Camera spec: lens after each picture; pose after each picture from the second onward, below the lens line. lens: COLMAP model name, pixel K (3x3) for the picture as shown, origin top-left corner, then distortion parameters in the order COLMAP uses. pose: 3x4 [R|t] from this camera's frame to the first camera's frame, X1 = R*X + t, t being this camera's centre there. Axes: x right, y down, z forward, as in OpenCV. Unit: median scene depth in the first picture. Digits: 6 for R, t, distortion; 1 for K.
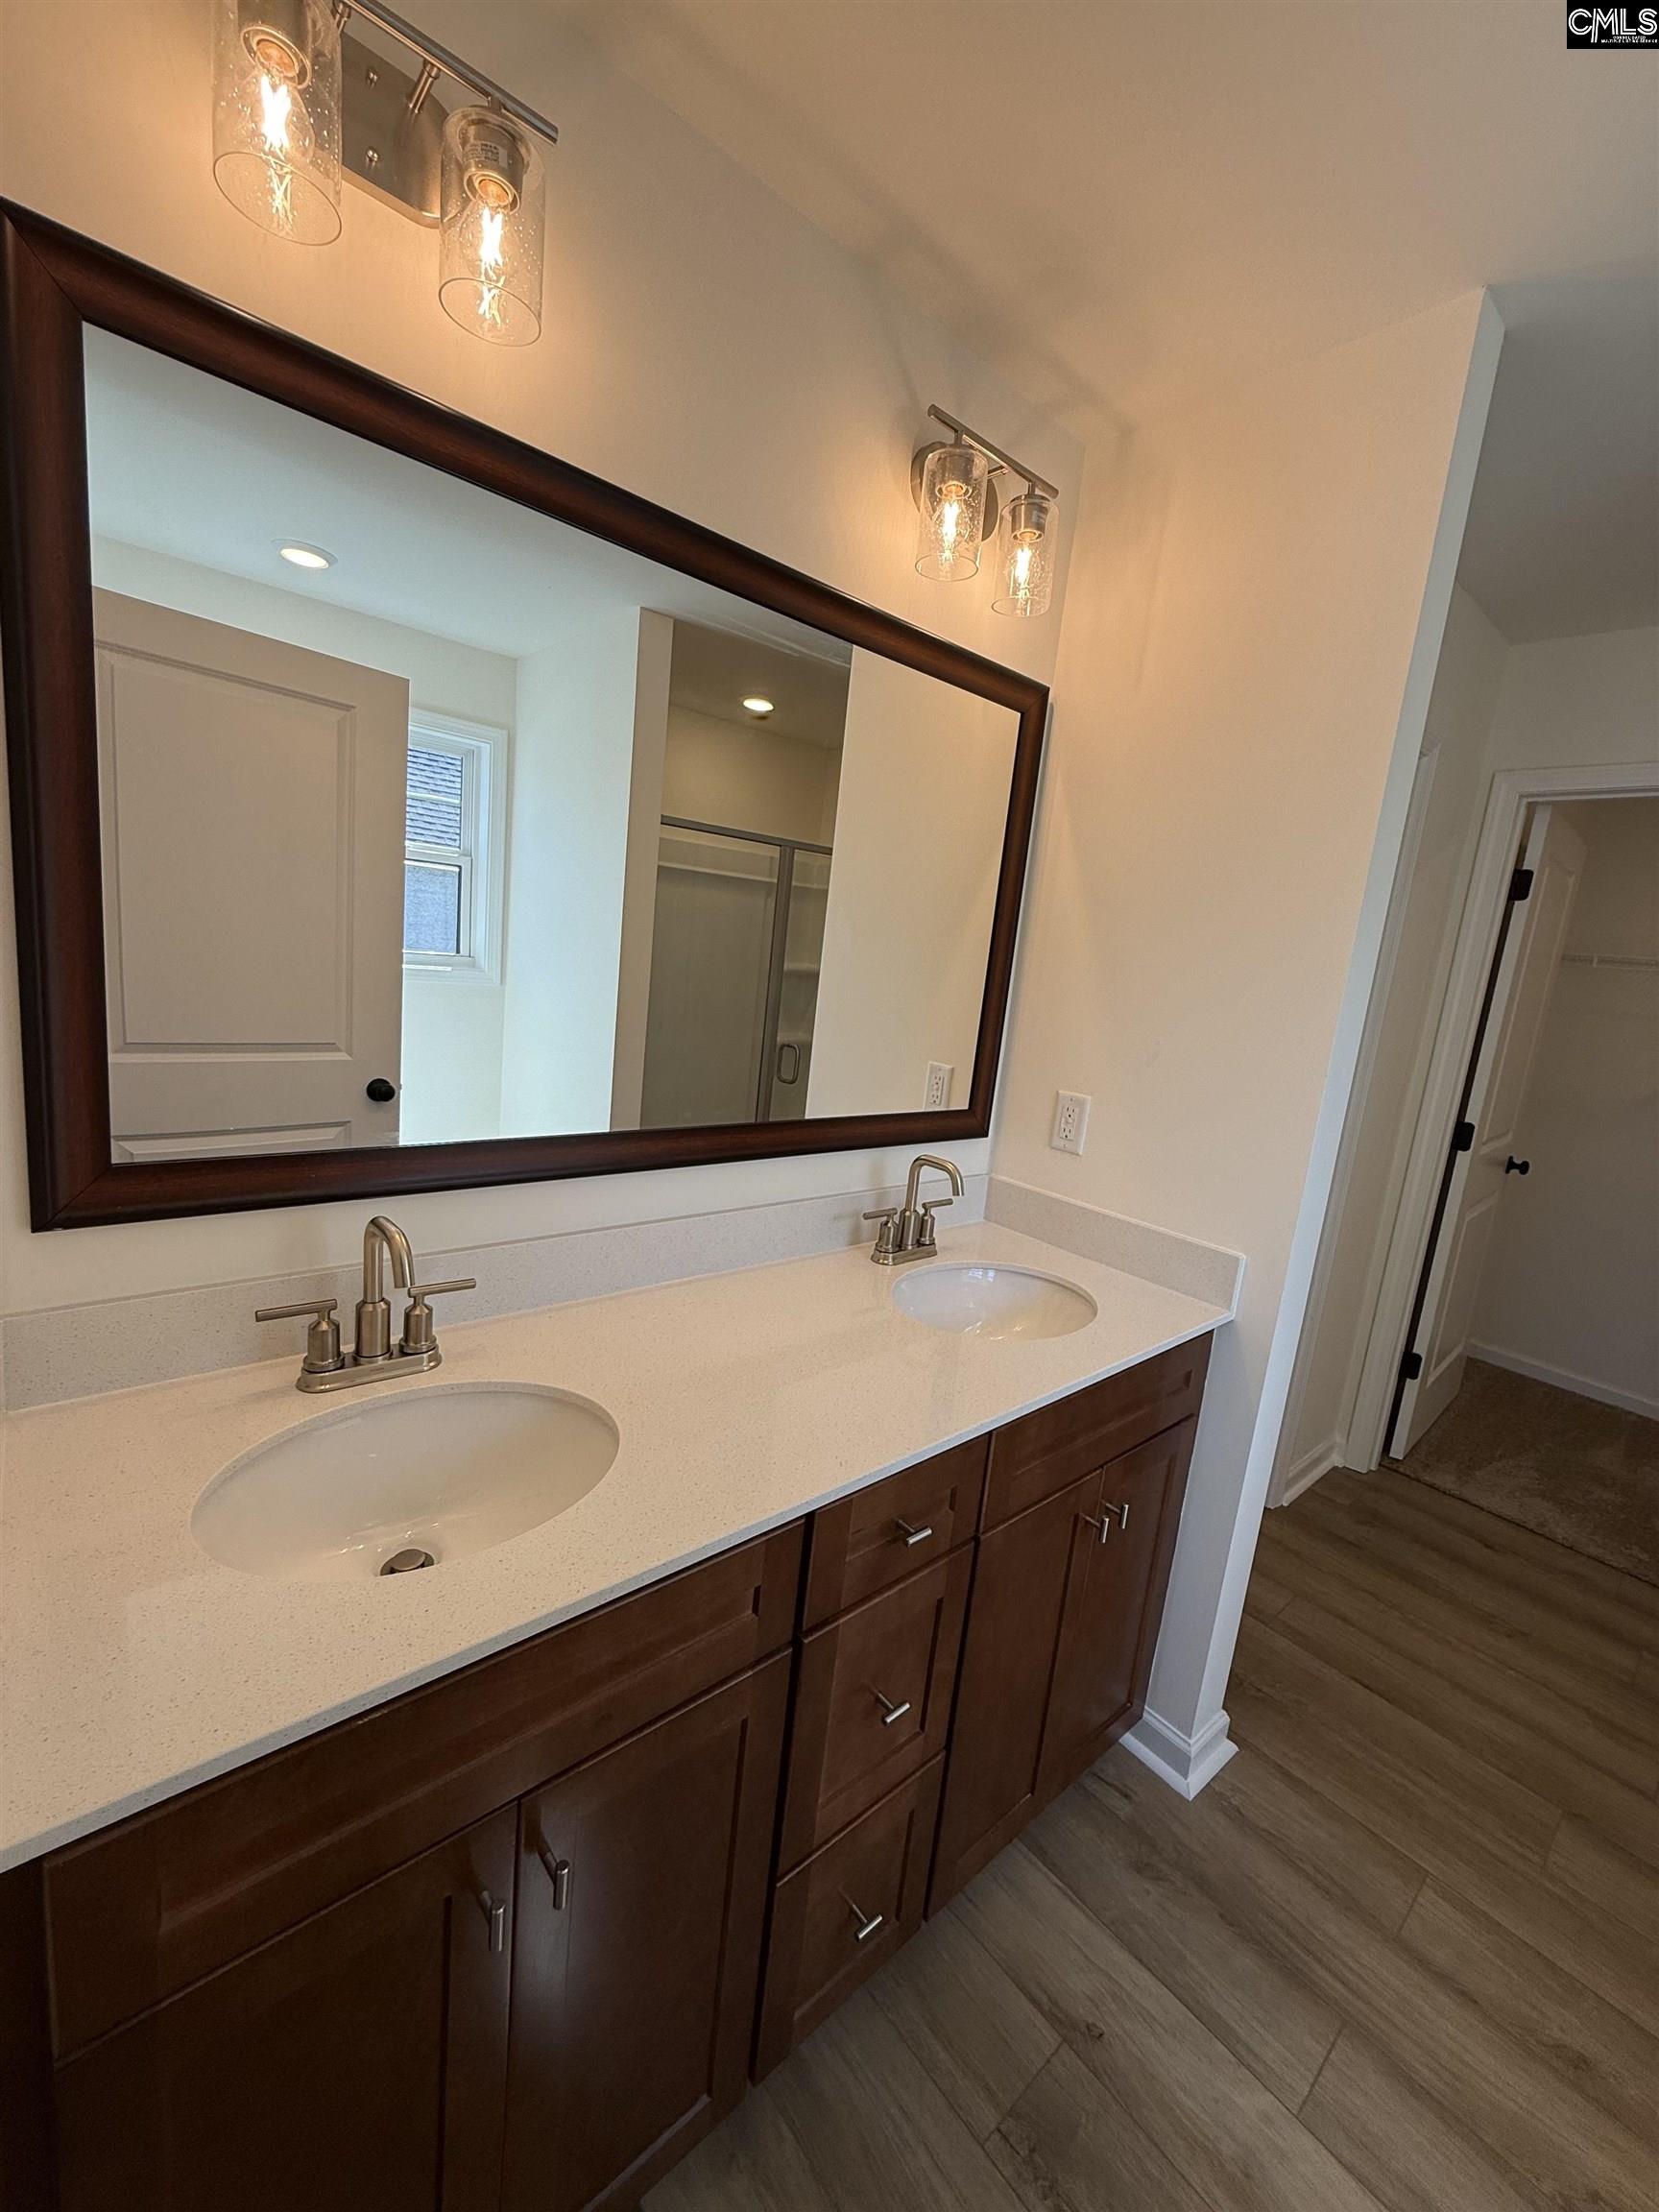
lens RADIAL K [[882.7, 0, 820.1], [0, 882.7, 1105.0], [0, 0, 1]] dist [-0.000169, 0.000114]
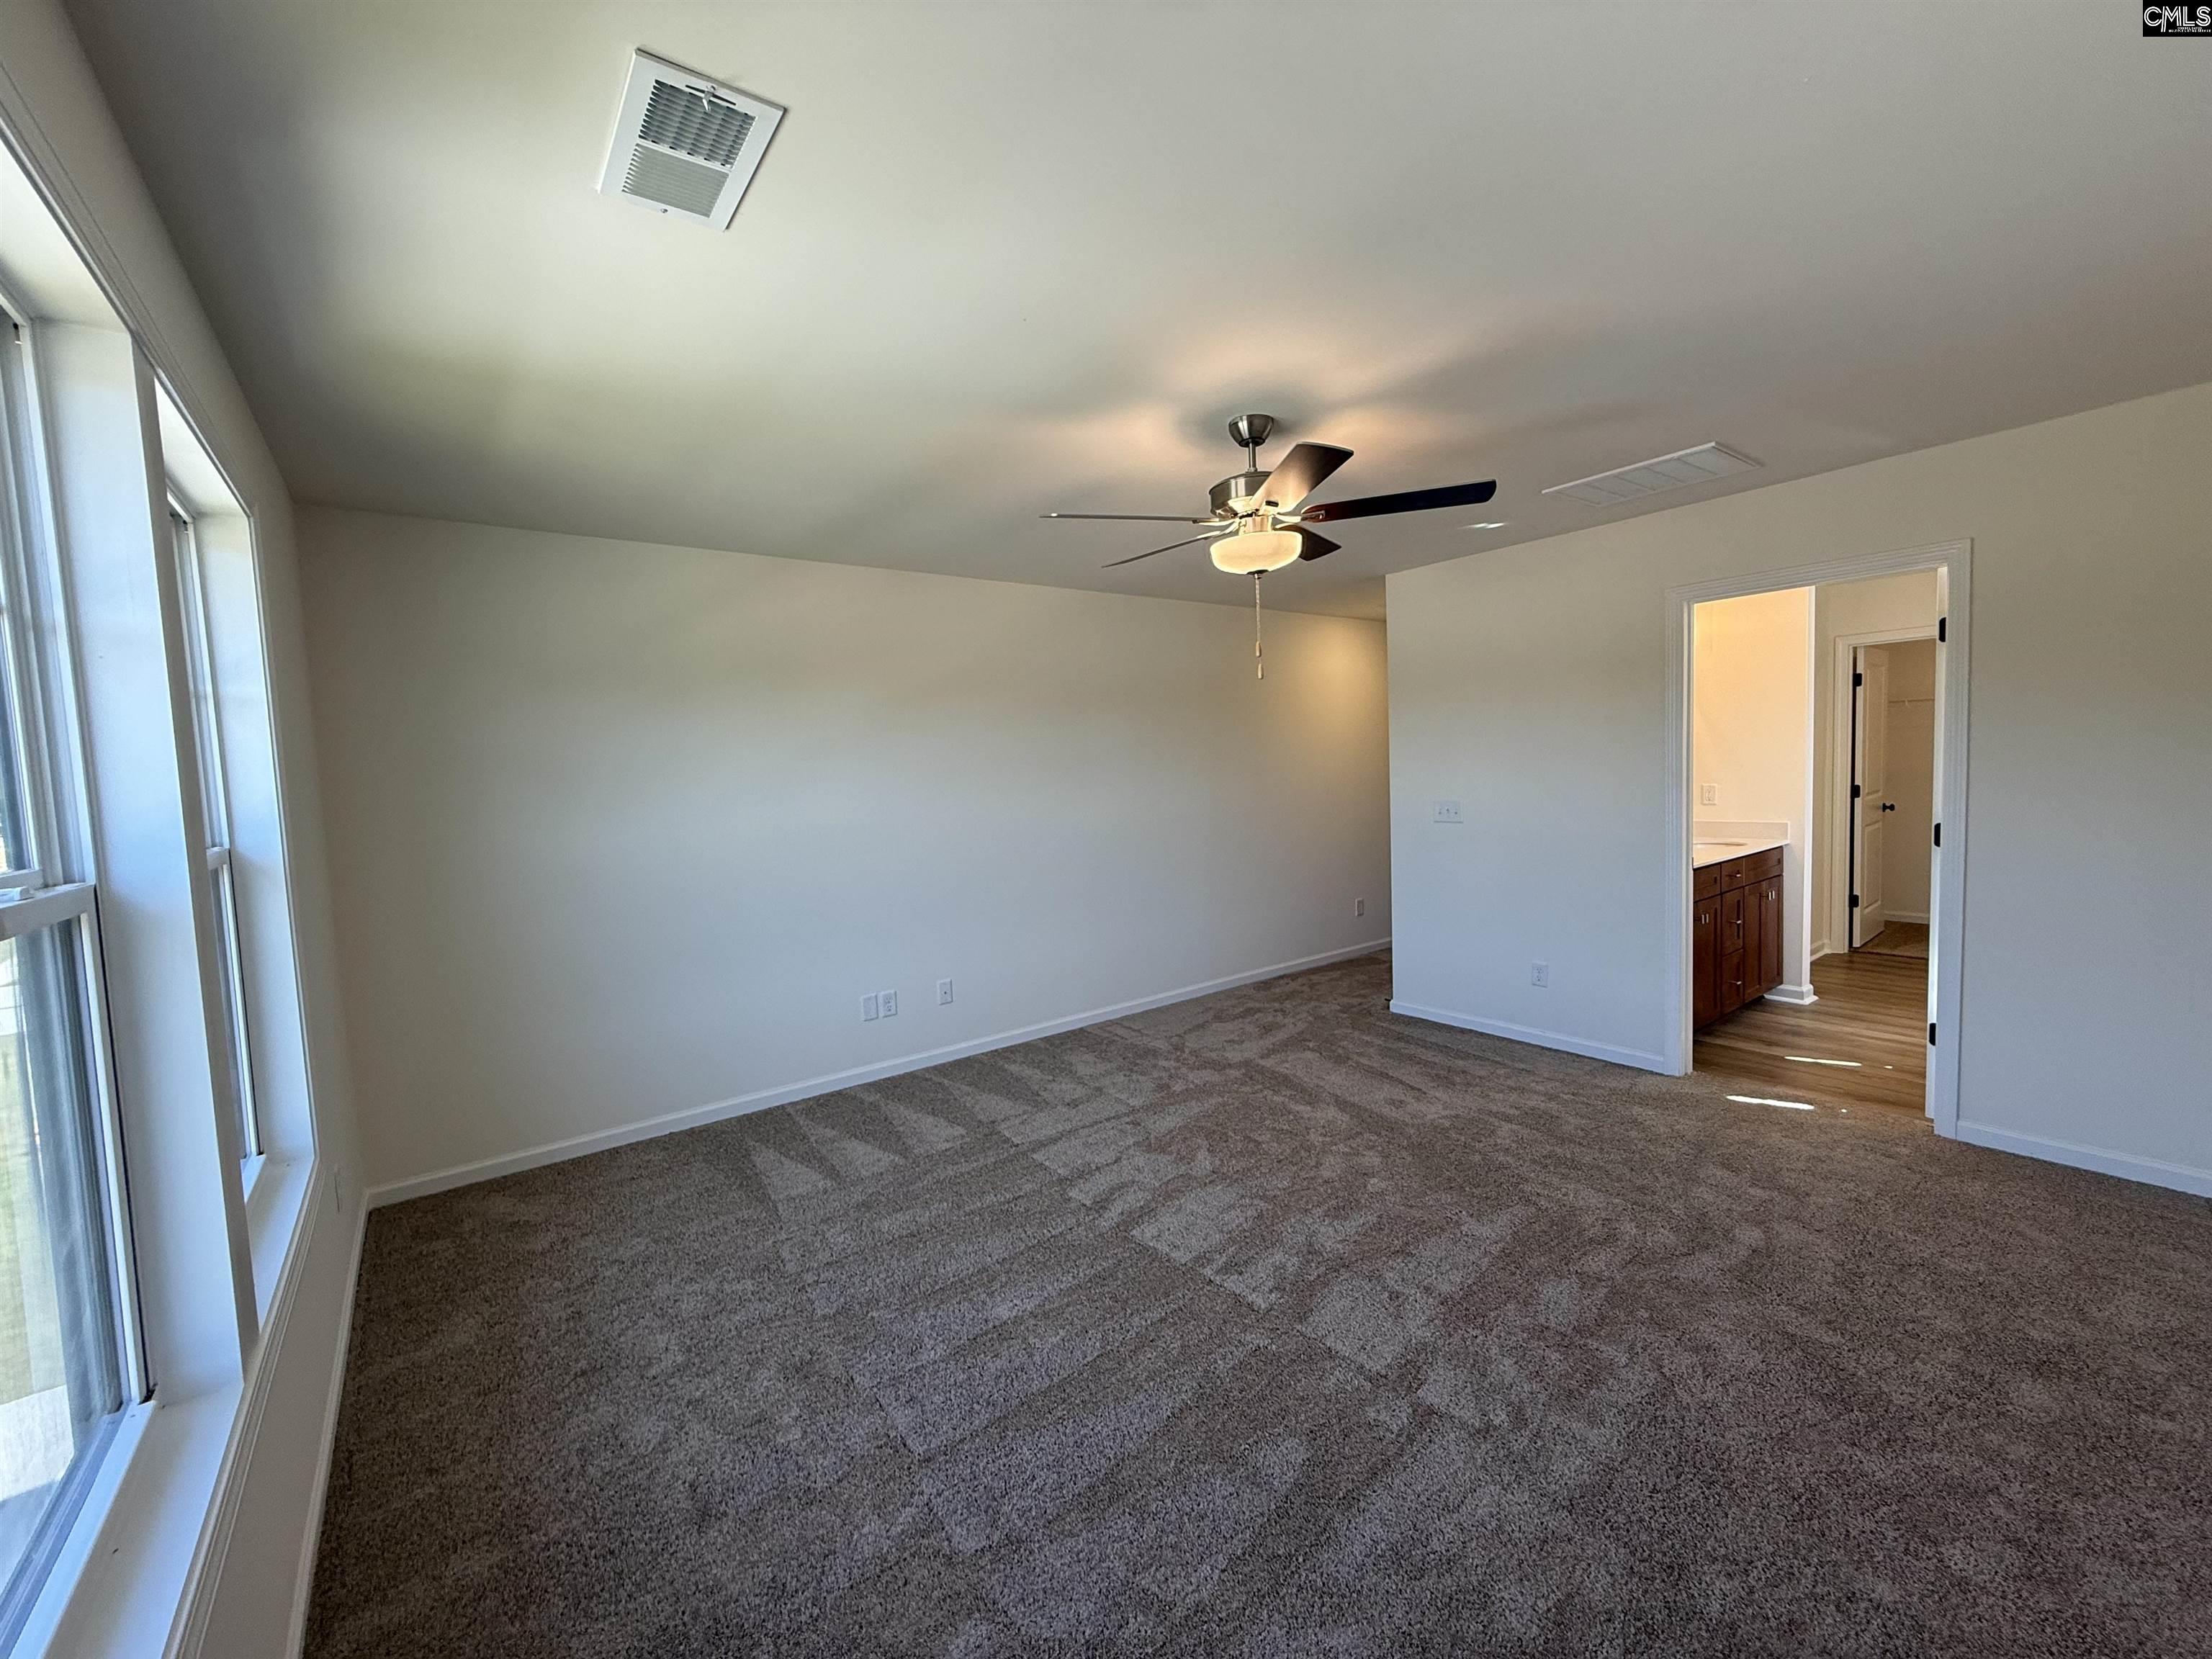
lens RADIAL K [[882.7, 0, 1111.1], [0, 882.7, 831.5], [0, 0, 1]] dist [-0.000169, 0.000114]
pose [[0.989386, -0.130255, -0.064409, -0.957470], [0.122169, 0.985634, -0.116622, 0.163013], [0.078674, 0.107515, 0.991086, -1.284874]]
